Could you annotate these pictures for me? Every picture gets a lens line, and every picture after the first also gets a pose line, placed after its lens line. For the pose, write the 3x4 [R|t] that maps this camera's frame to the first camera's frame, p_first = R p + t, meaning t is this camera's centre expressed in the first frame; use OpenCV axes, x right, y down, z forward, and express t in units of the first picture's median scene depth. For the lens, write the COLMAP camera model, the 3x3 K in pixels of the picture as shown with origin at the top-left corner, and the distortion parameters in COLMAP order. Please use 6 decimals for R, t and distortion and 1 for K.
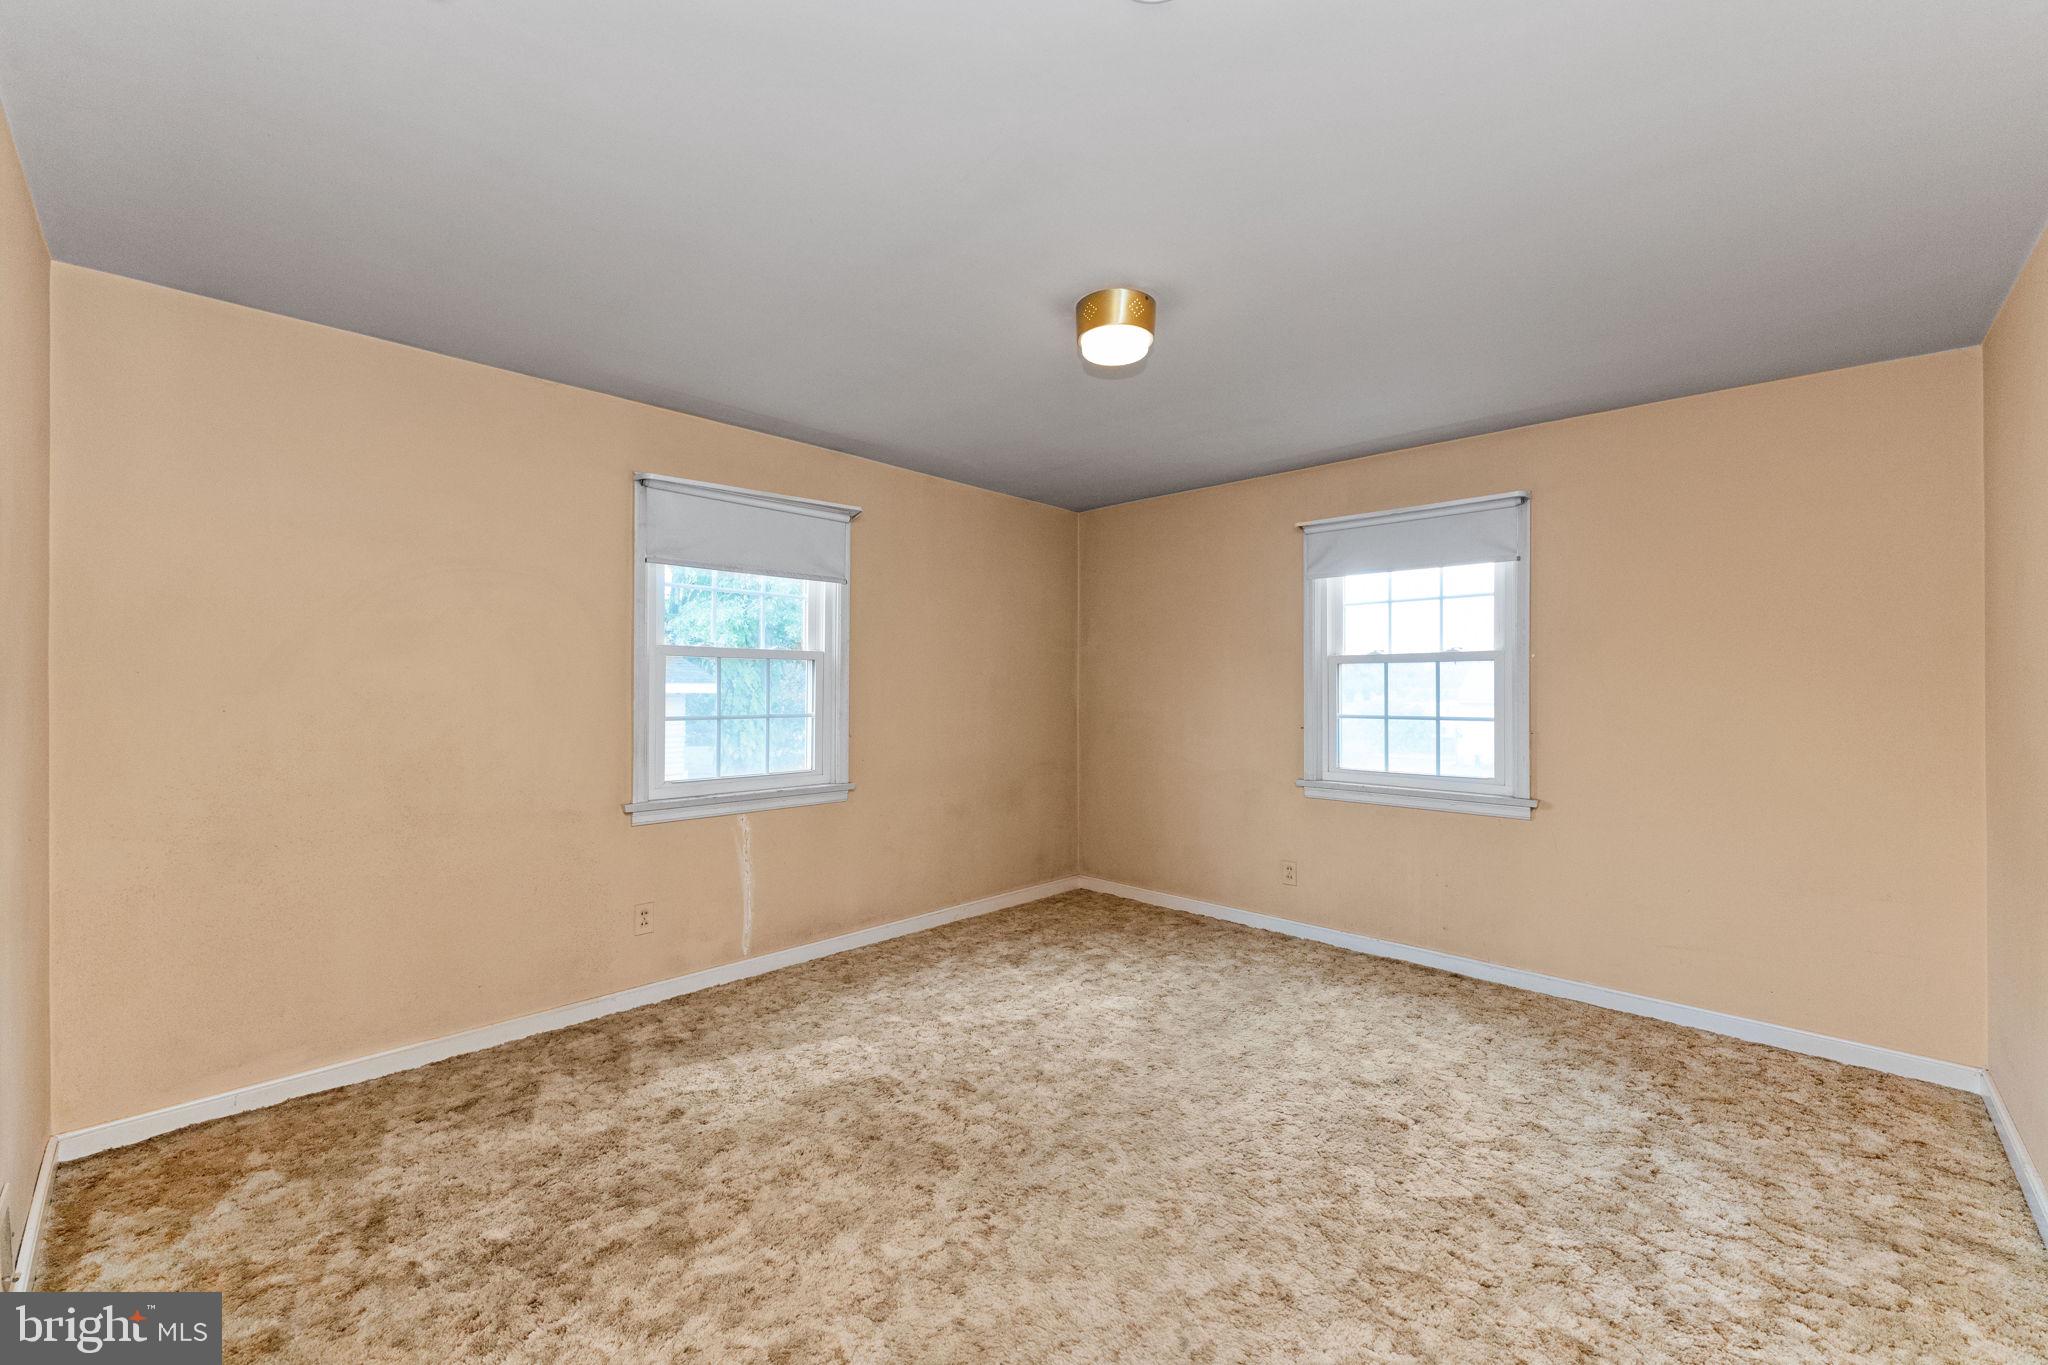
lens RADIAL K [[824.2, 0, 1016.0], [0, 824.2, 683.4], [0, 0, 1]] dist [0.000280, -0.001761]
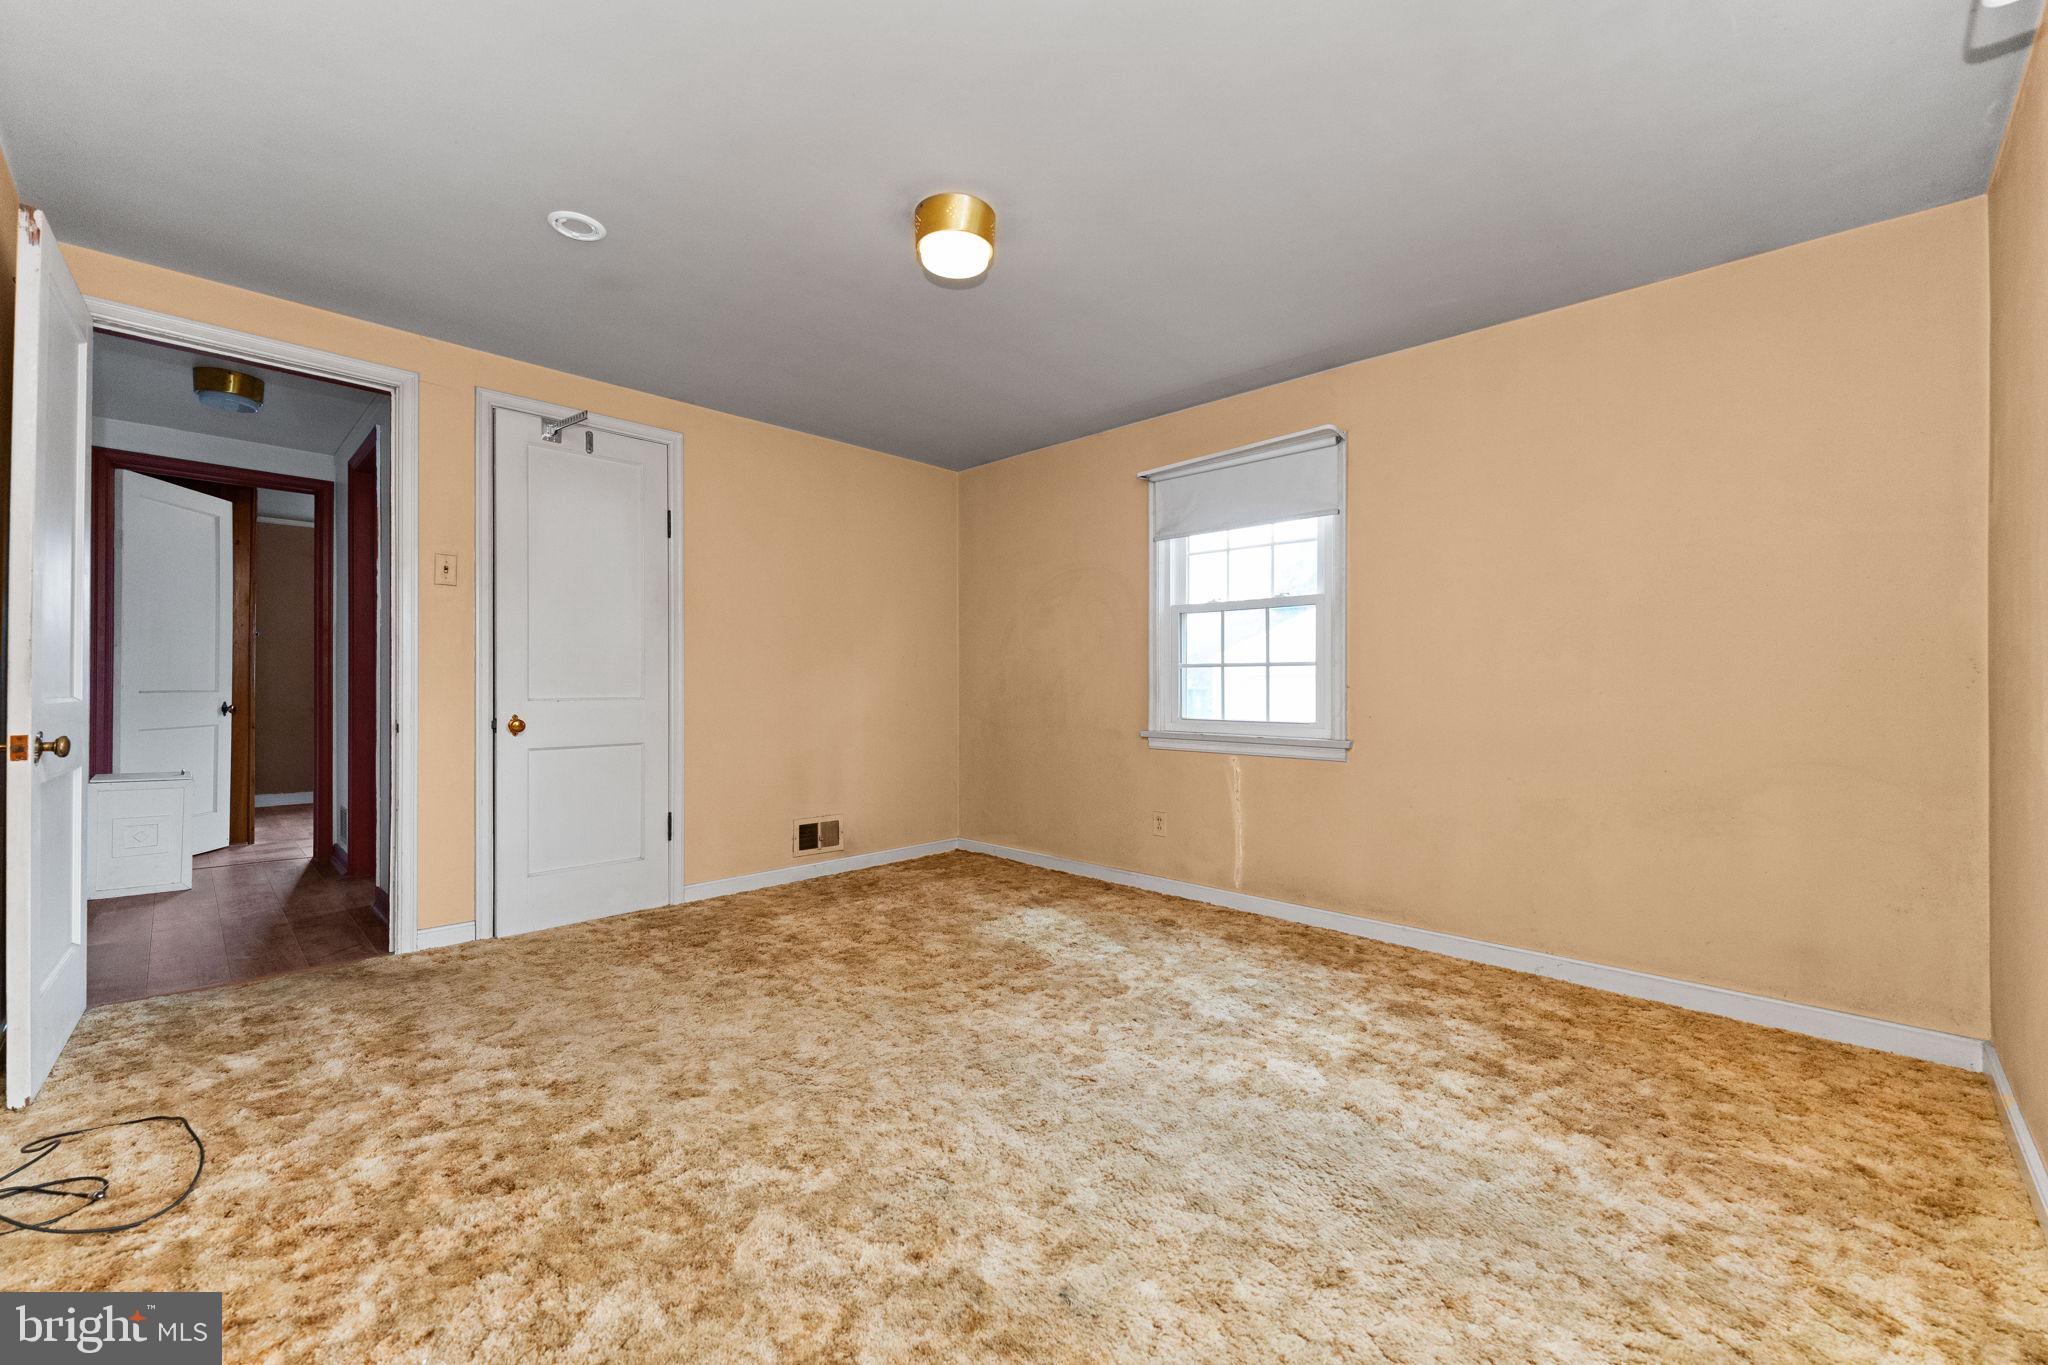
lens RADIAL K [[824.2, 0, 1023.1], [0, 824.2, 683.5], [0, 0, 1]] dist [0.000280, -0.001761]
pose [[-0.009490, -0.006711, -0.999932, 0.768645], [-0.002751, 0.999974, -0.006686, 0.076194], [0.999951, 0.002688, -0.009508, 0.761932]]
